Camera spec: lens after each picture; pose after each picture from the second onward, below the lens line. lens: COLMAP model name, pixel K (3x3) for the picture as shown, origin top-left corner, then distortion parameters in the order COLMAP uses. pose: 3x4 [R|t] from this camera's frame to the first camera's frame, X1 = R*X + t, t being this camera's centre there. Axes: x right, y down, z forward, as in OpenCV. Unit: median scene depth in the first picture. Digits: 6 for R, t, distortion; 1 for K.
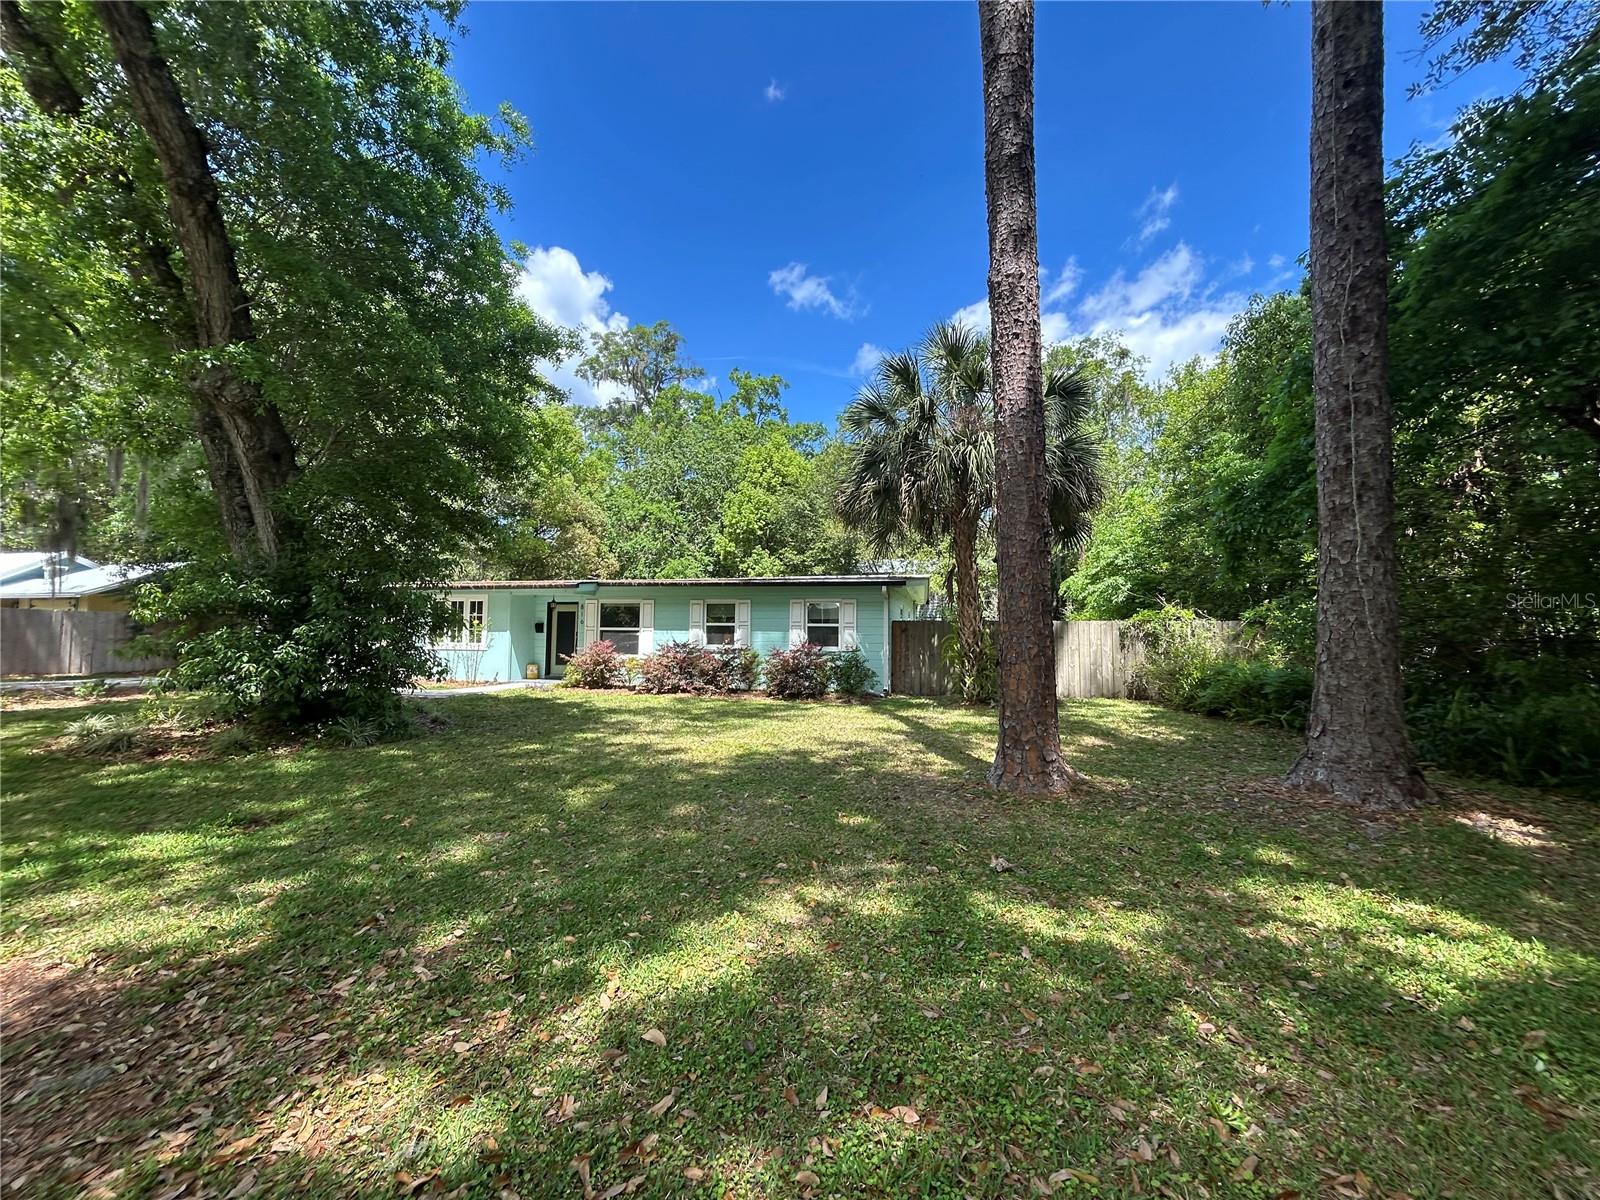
lens RADIAL K [[645.8, 0, 800.1], [0, 645.8, 603.4], [0, 0, 1]] dist [-0.001610, 0.001018]
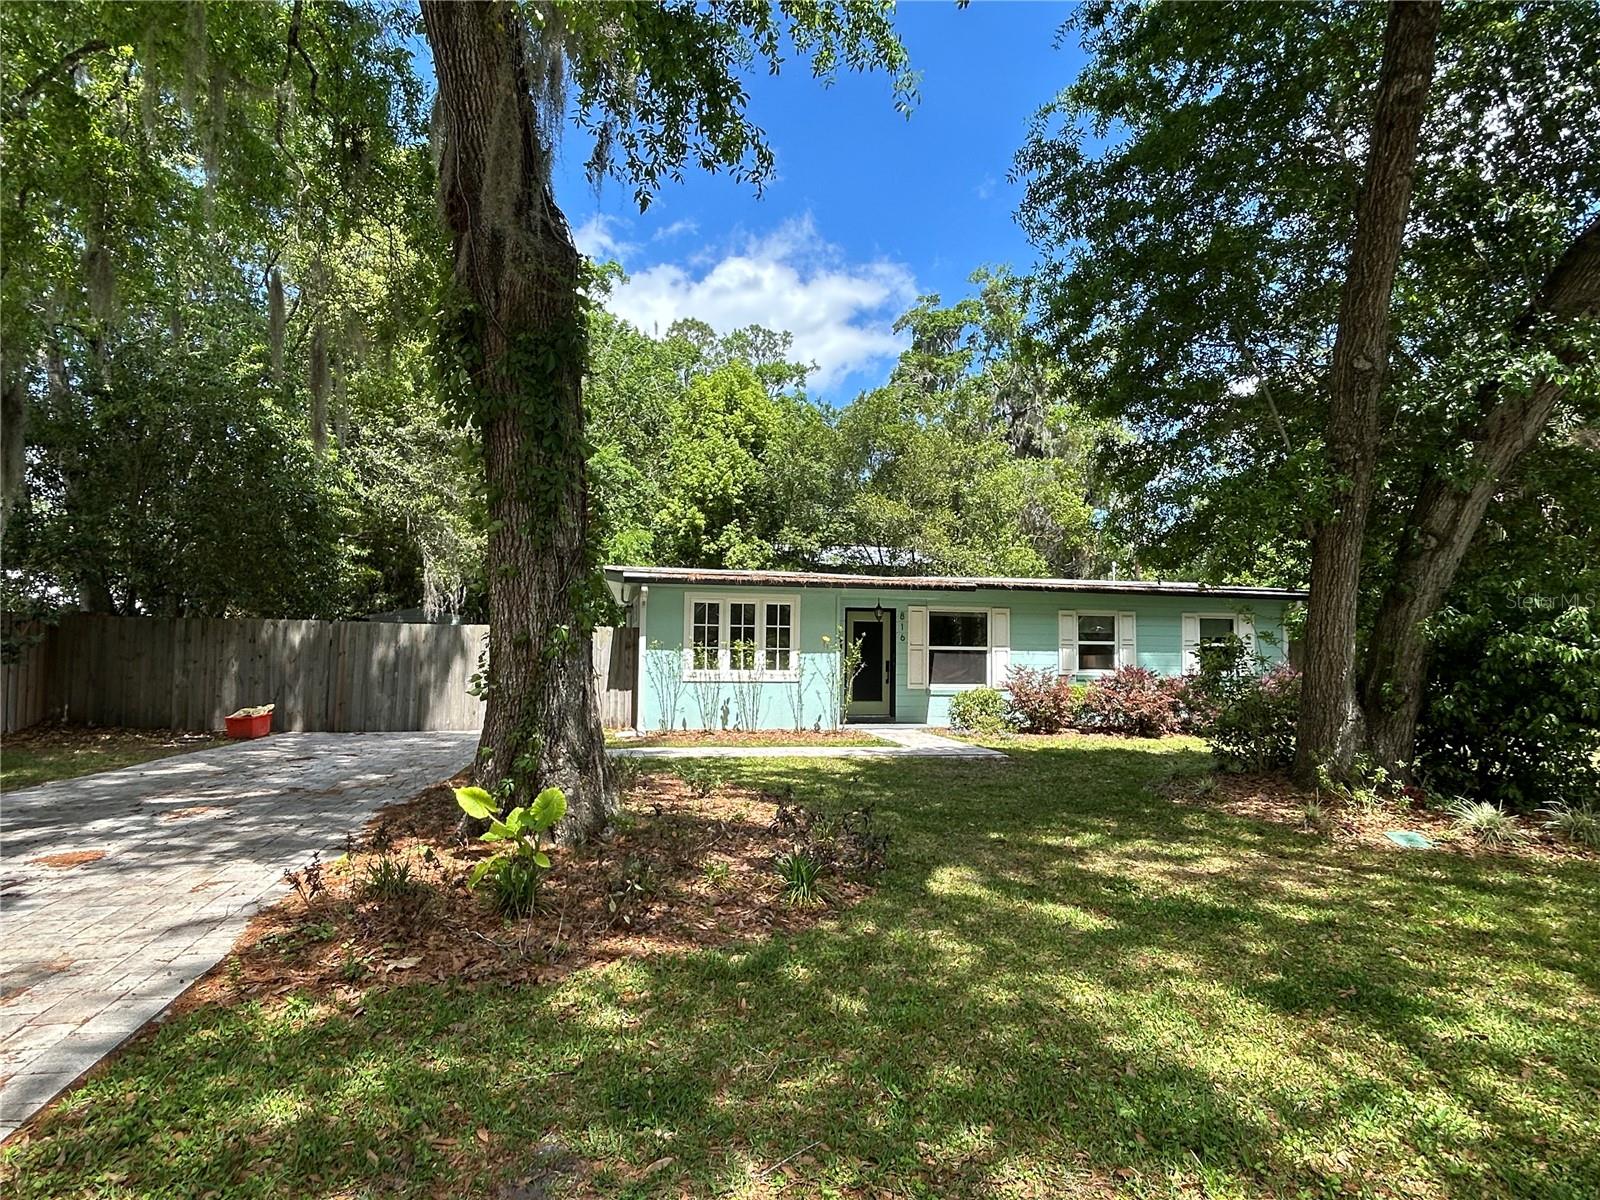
lens RADIAL K [[892.7, 0, 800.5], [0, 892.7, 599.4], [0, 0, 1]] dist [0.001205, 0.000102]
pose [[0.917984, 0.023957, 0.395894, -0.837331], [-0.026556, 0.999647, 0.001085, -0.010971], [-0.395728, -0.011509, 0.918296, 0.166392]]
